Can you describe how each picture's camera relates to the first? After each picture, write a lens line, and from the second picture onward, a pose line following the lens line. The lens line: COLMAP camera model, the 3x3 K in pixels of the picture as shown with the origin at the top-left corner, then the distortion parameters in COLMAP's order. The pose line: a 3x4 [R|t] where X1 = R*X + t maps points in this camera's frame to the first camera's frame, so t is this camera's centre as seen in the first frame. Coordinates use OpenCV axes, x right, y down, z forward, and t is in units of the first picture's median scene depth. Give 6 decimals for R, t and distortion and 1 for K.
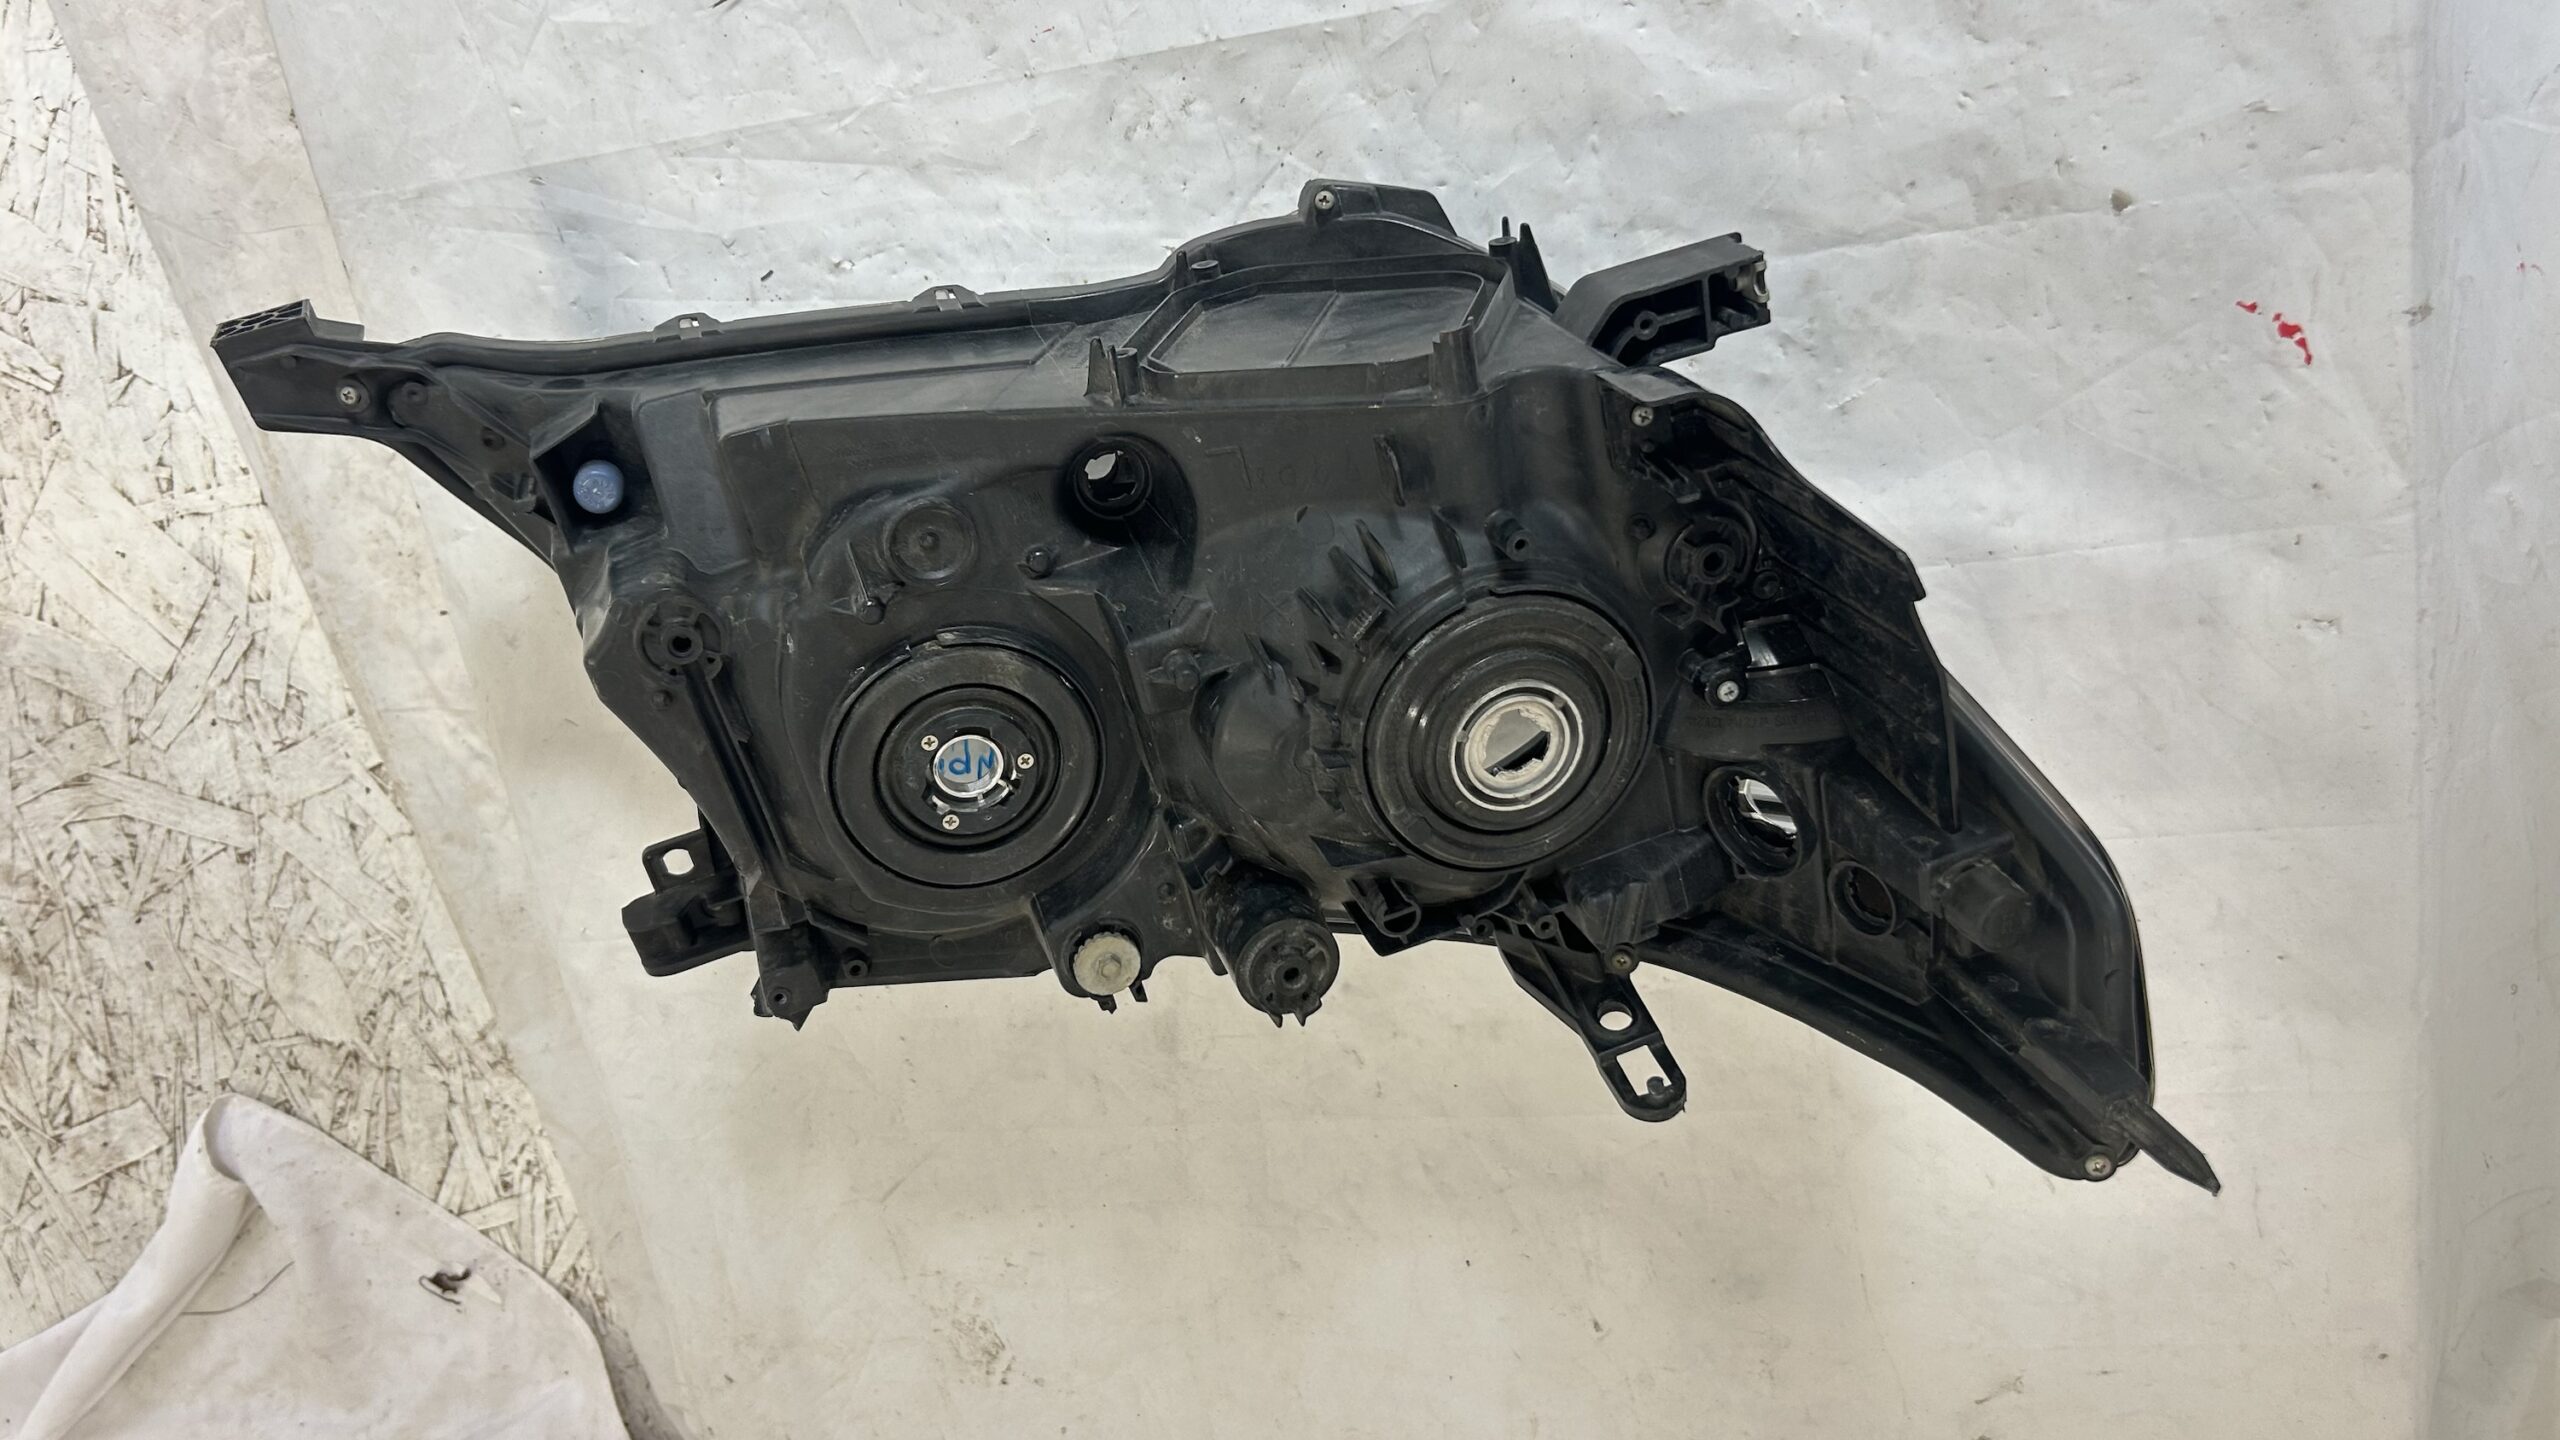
lens RADIAL K [[1922.8, 0, 1280.0], [0, 1922.8, 720.0], [0, 0, 1]] dist [-0.001661, -0.000139]
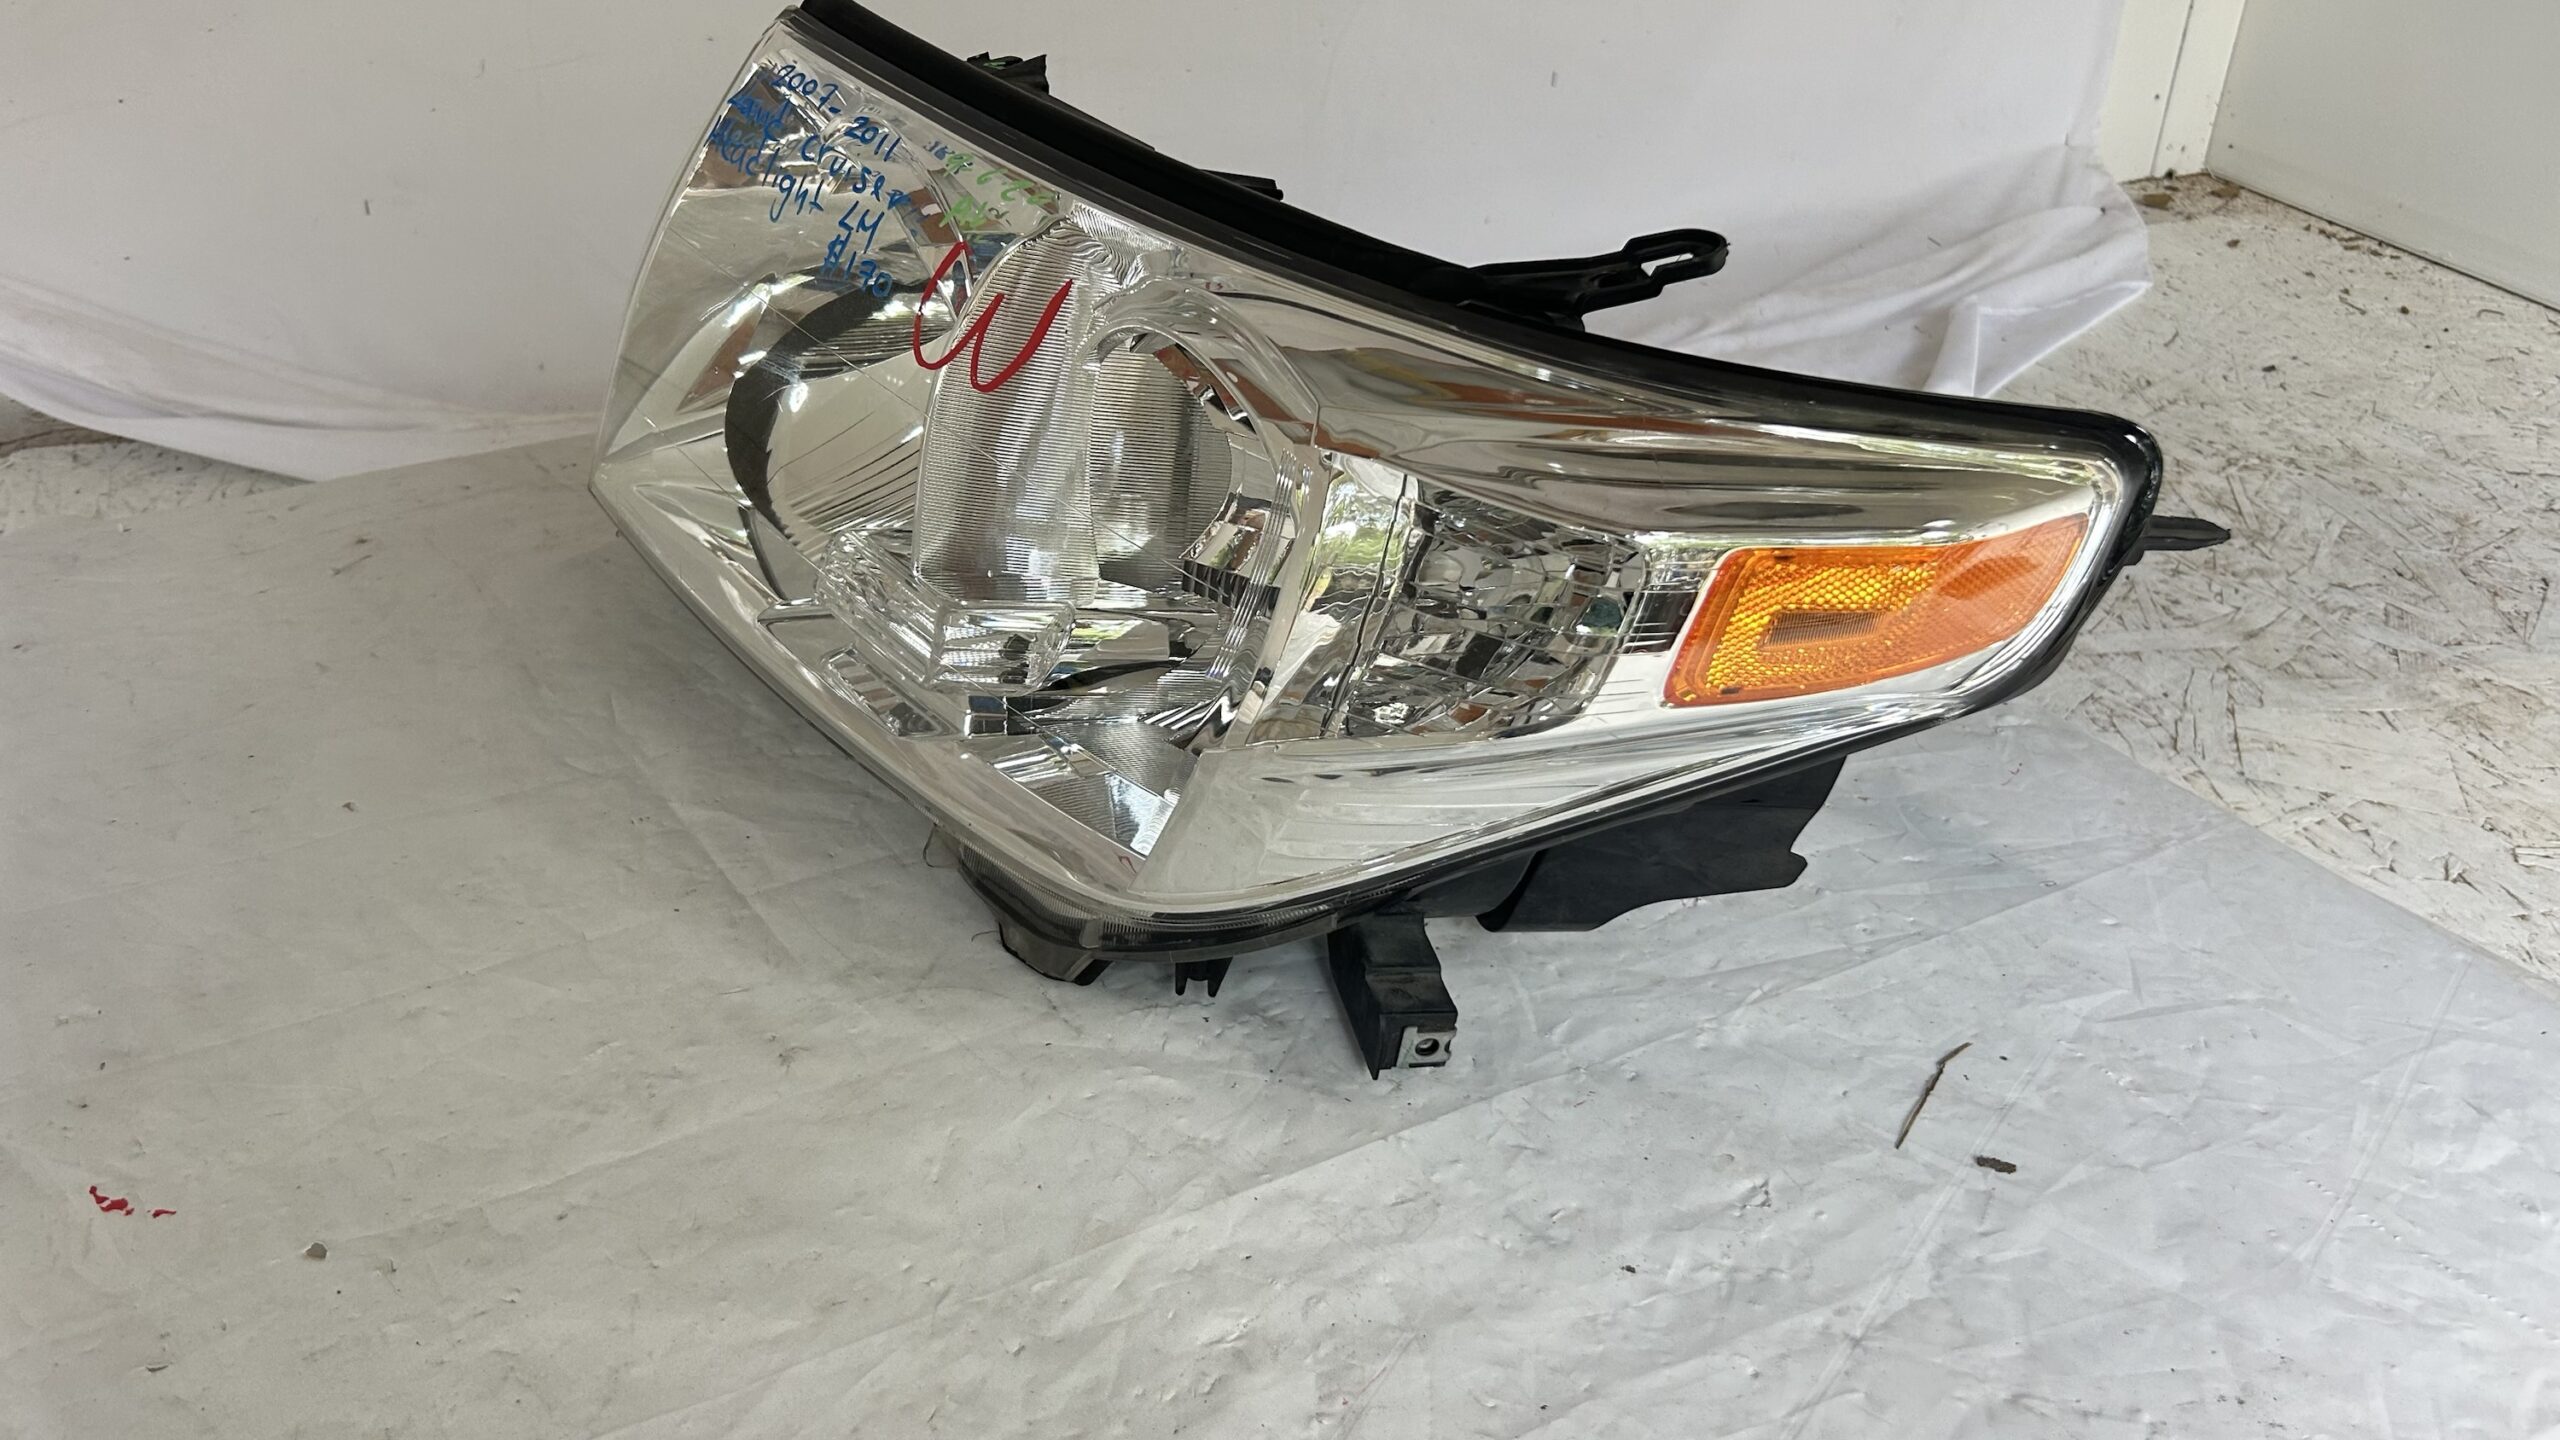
lens RADIAL K [[1874.2, 0, 1280.0], [0, 1874.2, 720.0], [0, 0, 1]] dist [0.007404, -0.000420]
pose [[-0.913358, 0.383717, -0.136154, 0.033269], [-0.391410, -0.735385, 0.553179, -0.405396], [0.112138, 0.558543, 0.821861, 0.116408]]
